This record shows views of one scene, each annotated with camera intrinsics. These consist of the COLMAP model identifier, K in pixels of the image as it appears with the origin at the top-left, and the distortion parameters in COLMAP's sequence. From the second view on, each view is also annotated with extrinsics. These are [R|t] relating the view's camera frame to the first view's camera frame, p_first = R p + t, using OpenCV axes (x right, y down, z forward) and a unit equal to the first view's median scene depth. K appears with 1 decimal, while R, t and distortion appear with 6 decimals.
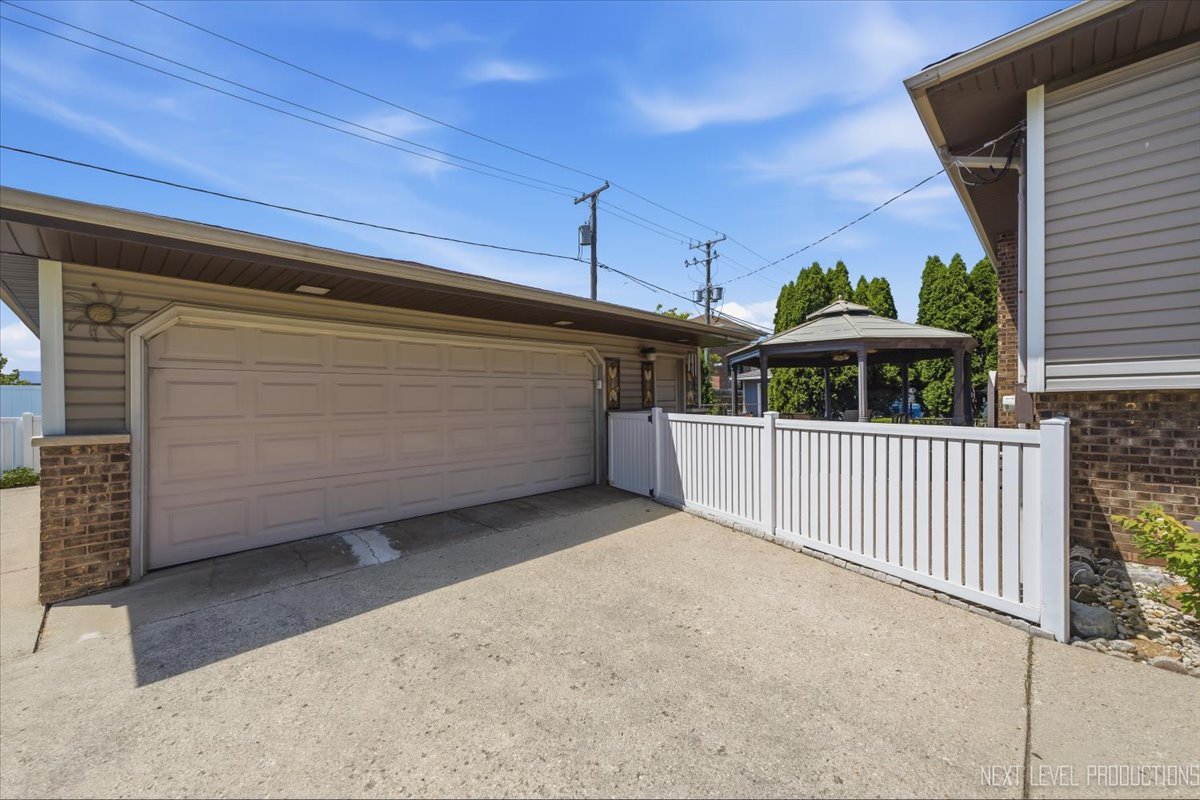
lens RADIAL K [[474.3, 0, 600.6], [0, 474.3, 403.5], [0, 0, 1]] dist [0.002031, 0.000293]
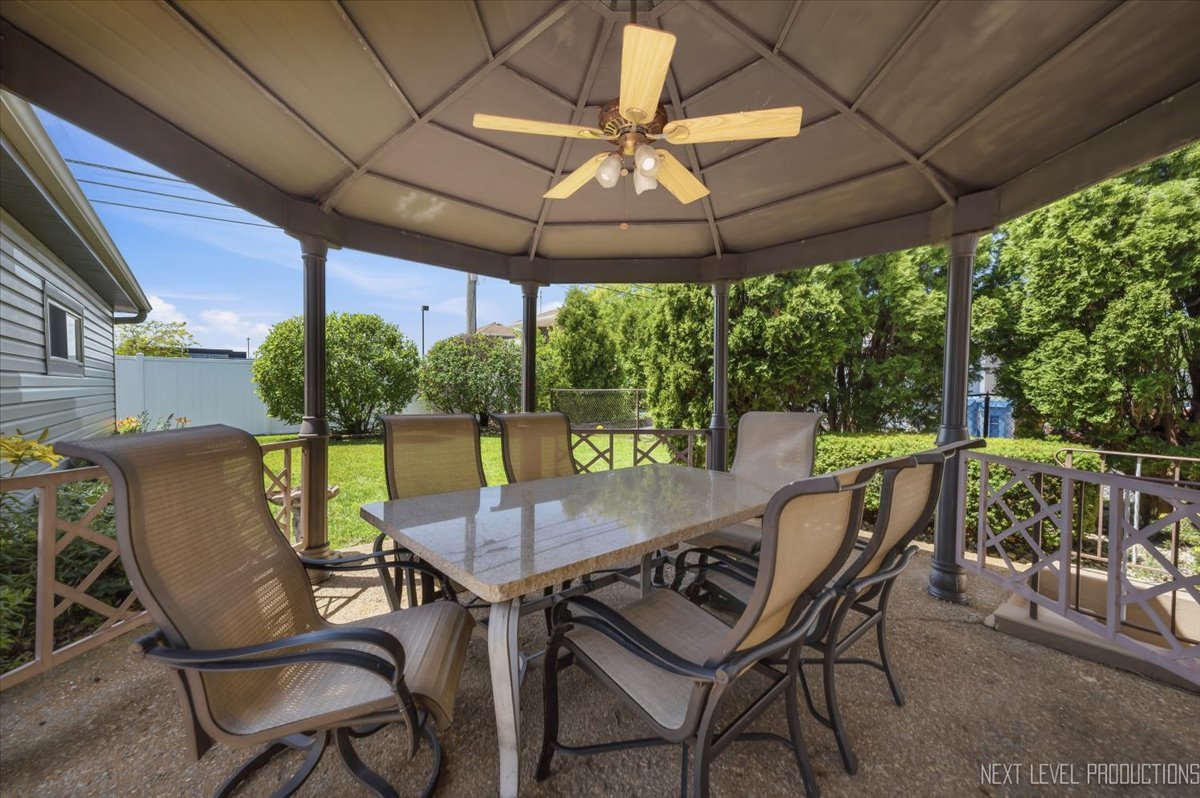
lens RADIAL K [[474.3, 0, 599.9], [0, 474.3, 397.4], [0, 0, 1]] dist [0.002031, 0.000293]
pose [[0.994176, 0.030569, -0.103340, 0.406562], [-0.029197, 0.999465, 0.014763, 0.004539], [0.103736, -0.011660, 0.994537, 0.620502]]
